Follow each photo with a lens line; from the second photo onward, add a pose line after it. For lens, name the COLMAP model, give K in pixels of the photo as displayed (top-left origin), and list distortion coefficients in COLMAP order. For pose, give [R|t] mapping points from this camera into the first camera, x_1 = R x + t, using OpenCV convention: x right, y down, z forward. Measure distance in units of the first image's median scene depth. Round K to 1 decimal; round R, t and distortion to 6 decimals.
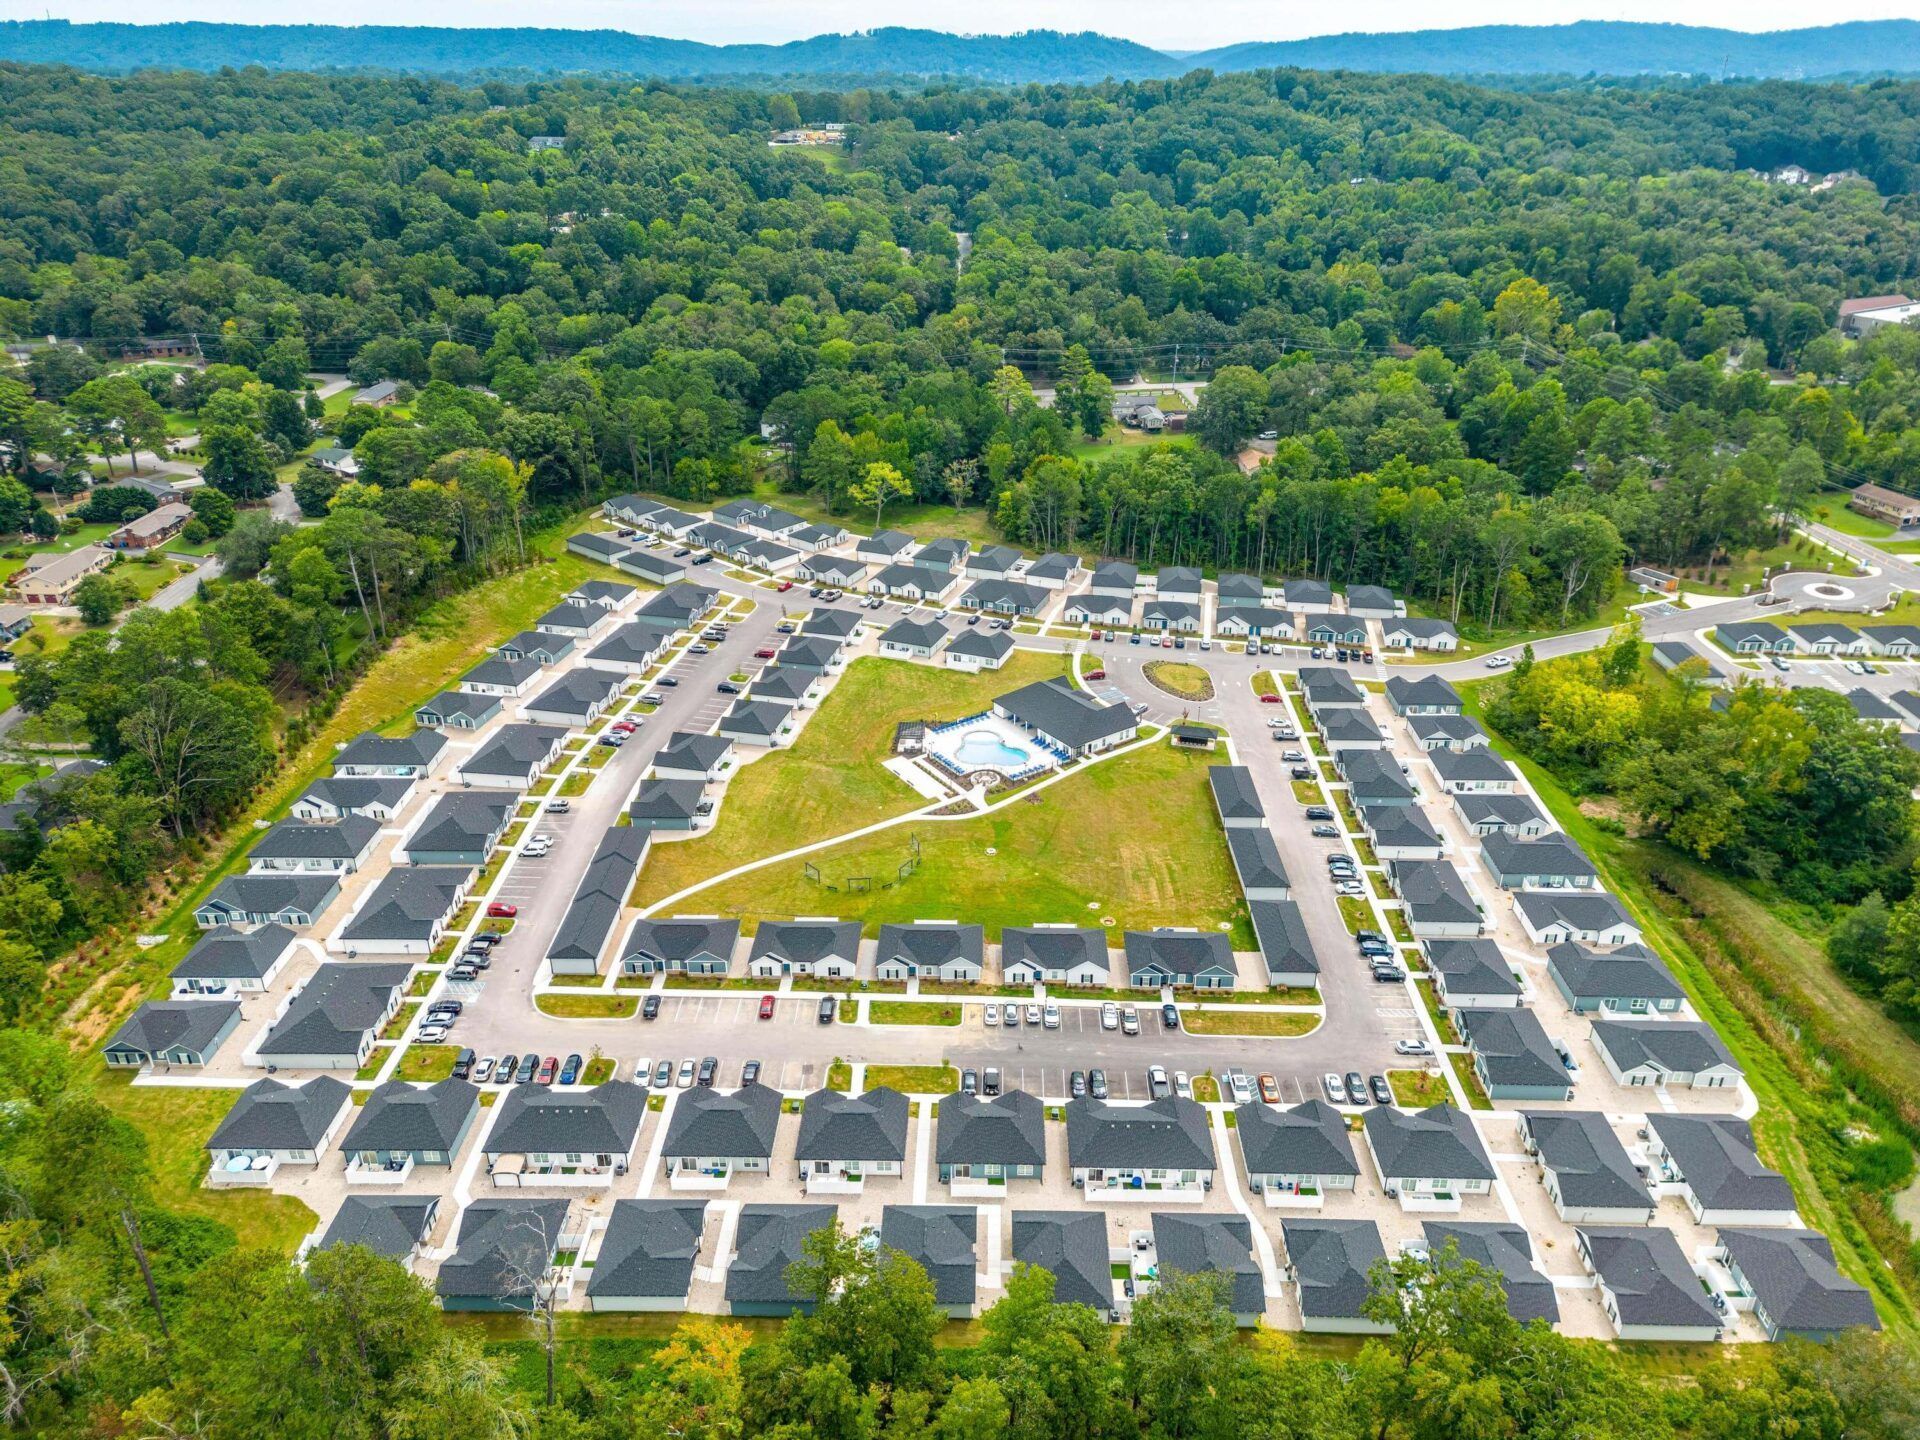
lens RADIAL K [[1325.2, 0, 949.7], [0, 1325.2, 722.2], [0, 0, 1]] dist [0.062298, -0.051850]
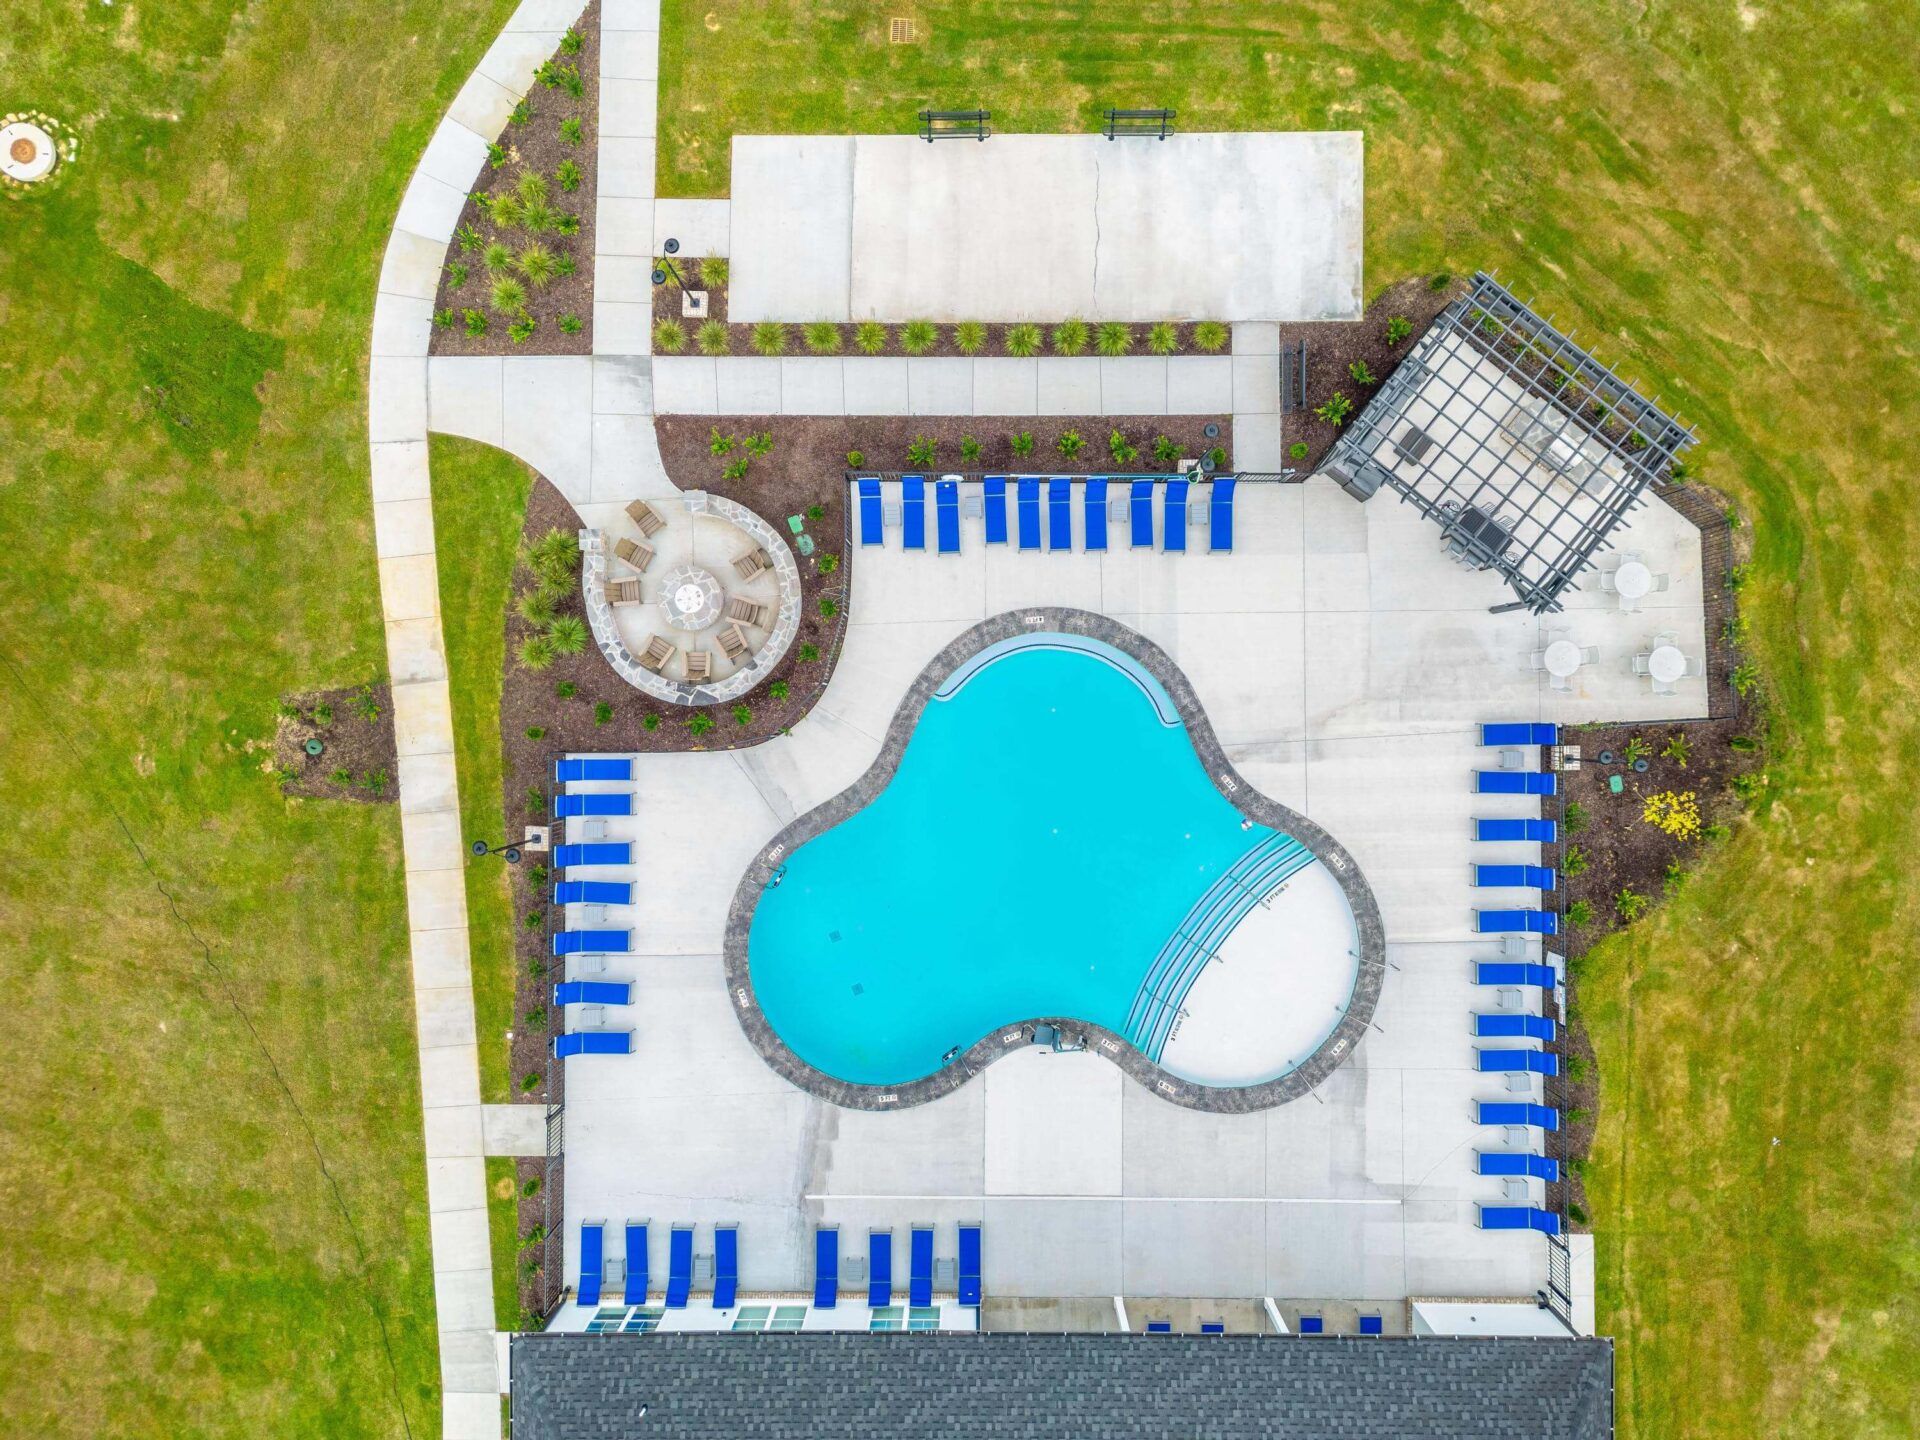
lens RADIAL K [[1325.2, 0, 949.7], [0, 1325.2, 722.2], [0, 0, 1]] dist [0.062298, -0.051850]
pose [[-0.566897, 0.823766, 0.006089, 0.019261], [-0.363512, -0.256780, 0.895501, -0.086154], [0.739247, 0.505444, 0.445017, 0.869054]]
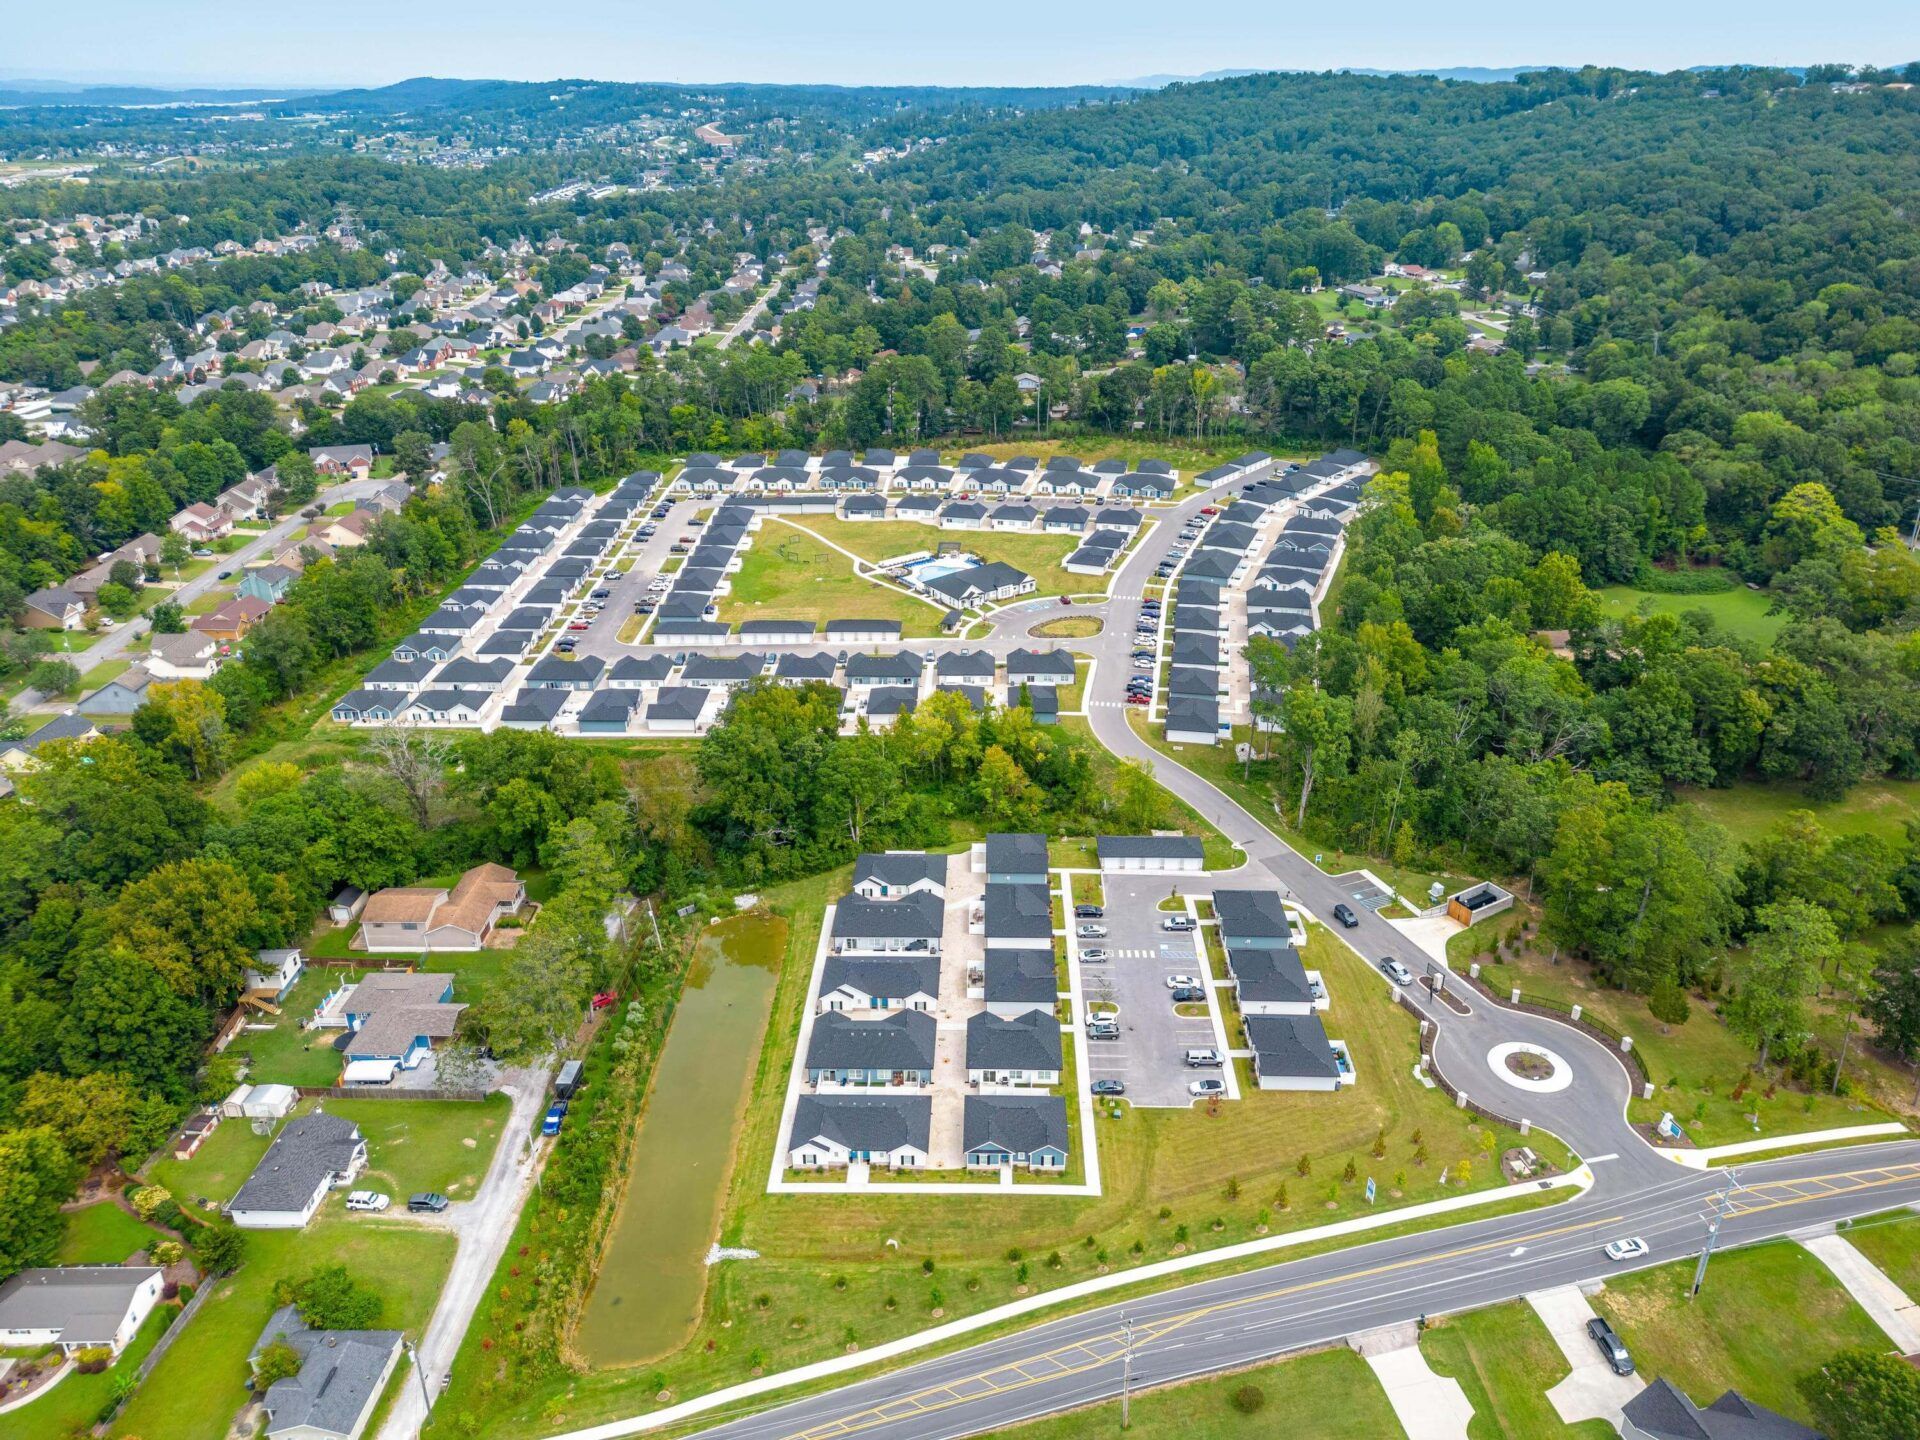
lens RADIAL K [[1325.2, 0, 949.7], [0, 1325.2, 722.2], [0, 0, 1]] dist [0.062298, -0.051850]
pose [[0.004087, 0.434244, -0.900786, 1.307580], [-0.444332, 0.807774, 0.387389, -0.384526], [0.895853, 0.398664, 0.196250, 0.744861]]
